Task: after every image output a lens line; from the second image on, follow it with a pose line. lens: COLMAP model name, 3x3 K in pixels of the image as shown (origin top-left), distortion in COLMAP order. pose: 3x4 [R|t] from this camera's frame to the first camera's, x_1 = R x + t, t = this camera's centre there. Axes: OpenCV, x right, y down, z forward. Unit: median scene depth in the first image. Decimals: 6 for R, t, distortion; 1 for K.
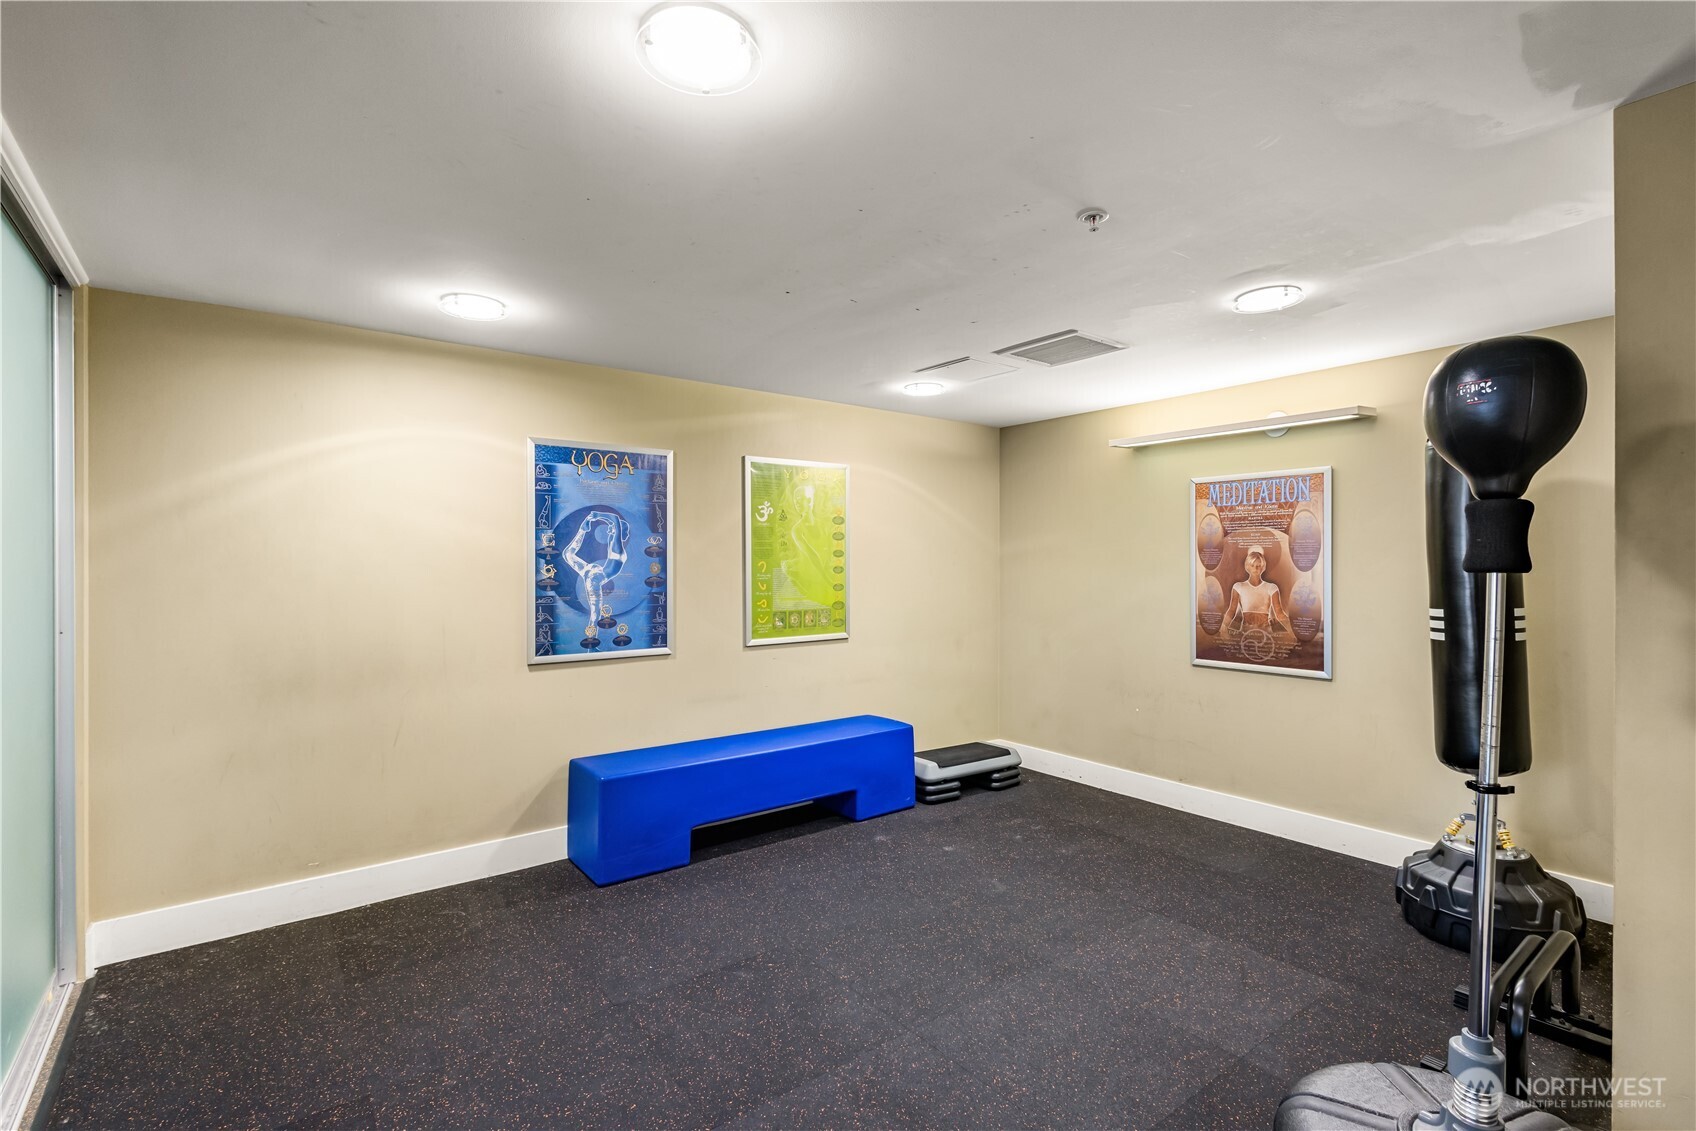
lens RADIAL K [[781.2, 0, 845.7], [0, 781.2, 569.0], [0, 0, 1]] dist [0.005506, -0.001544]
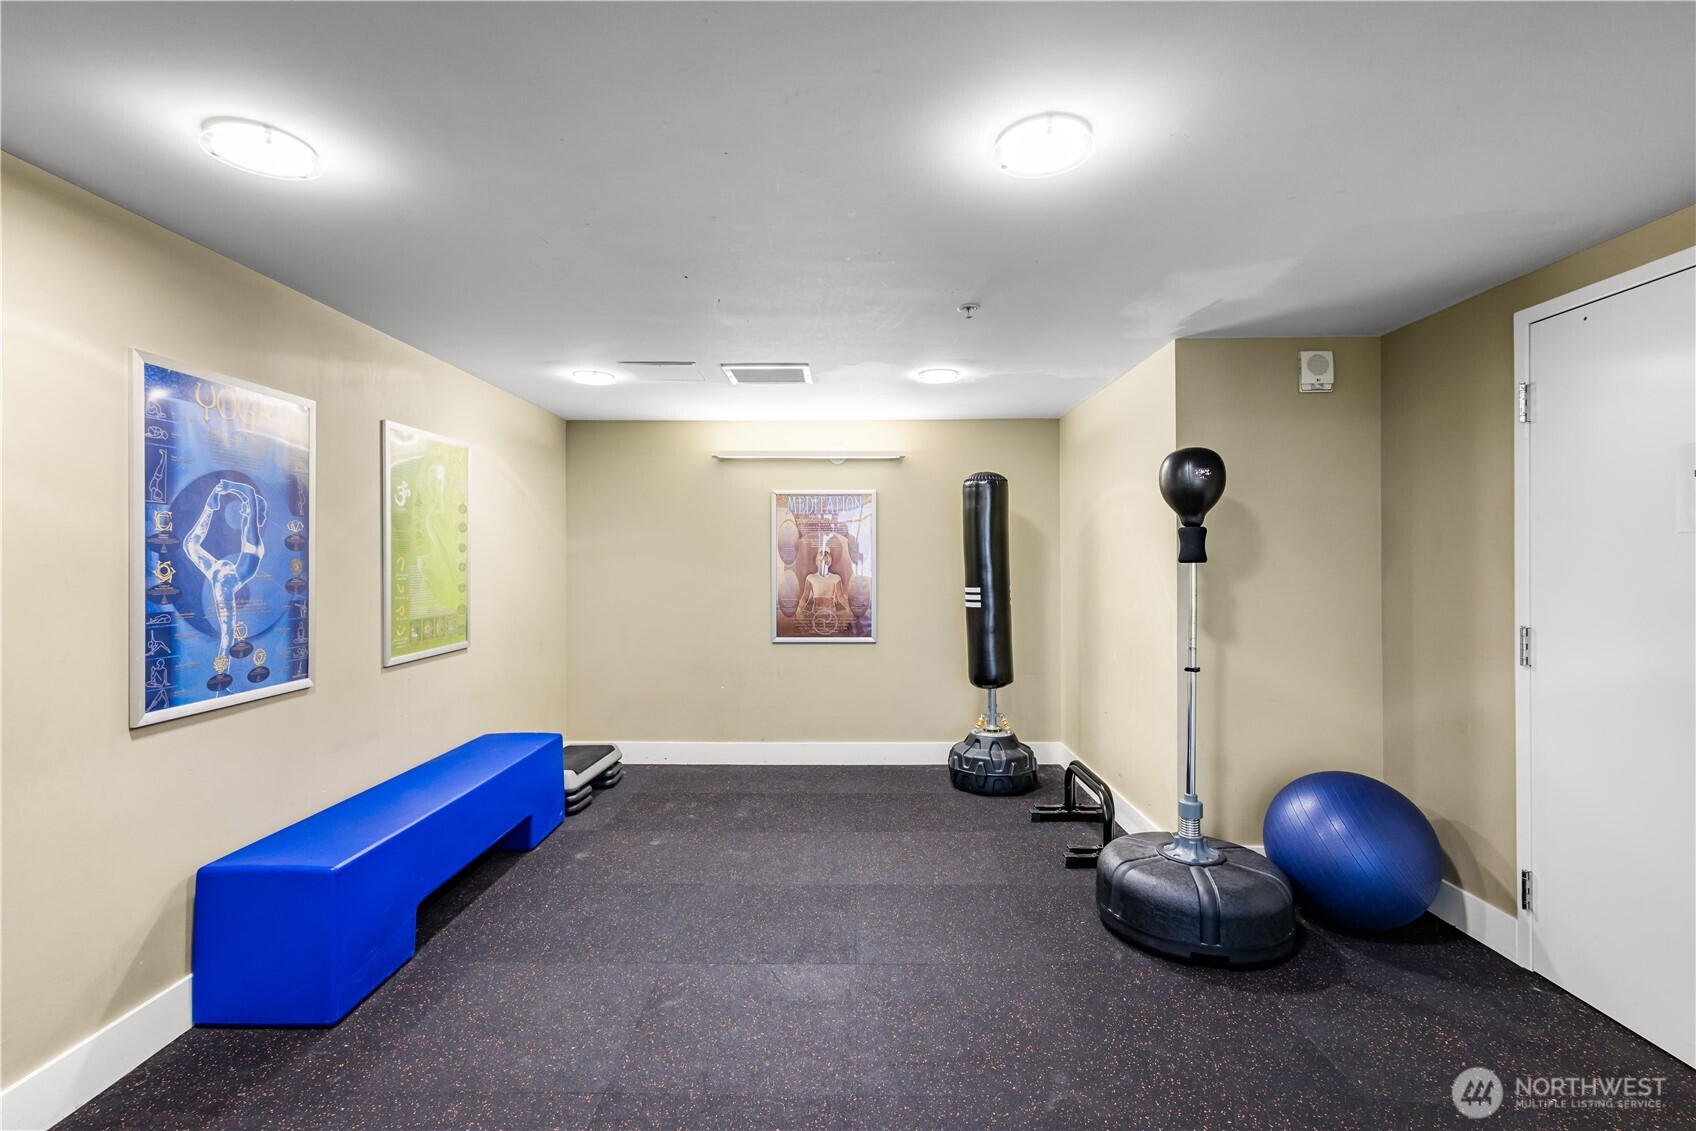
lens RADIAL K [[781.2, 0, 850.1], [0, 781.2, 559.9], [0, 0, 1]] dist [0.005506, -0.001544]
pose [[0.611220, -0.000971, 0.791461, -0.512322], [0.008059, 0.999955, -0.004997, 0.000689], [-0.791420, 0.009432, 0.611200, 0.183709]]
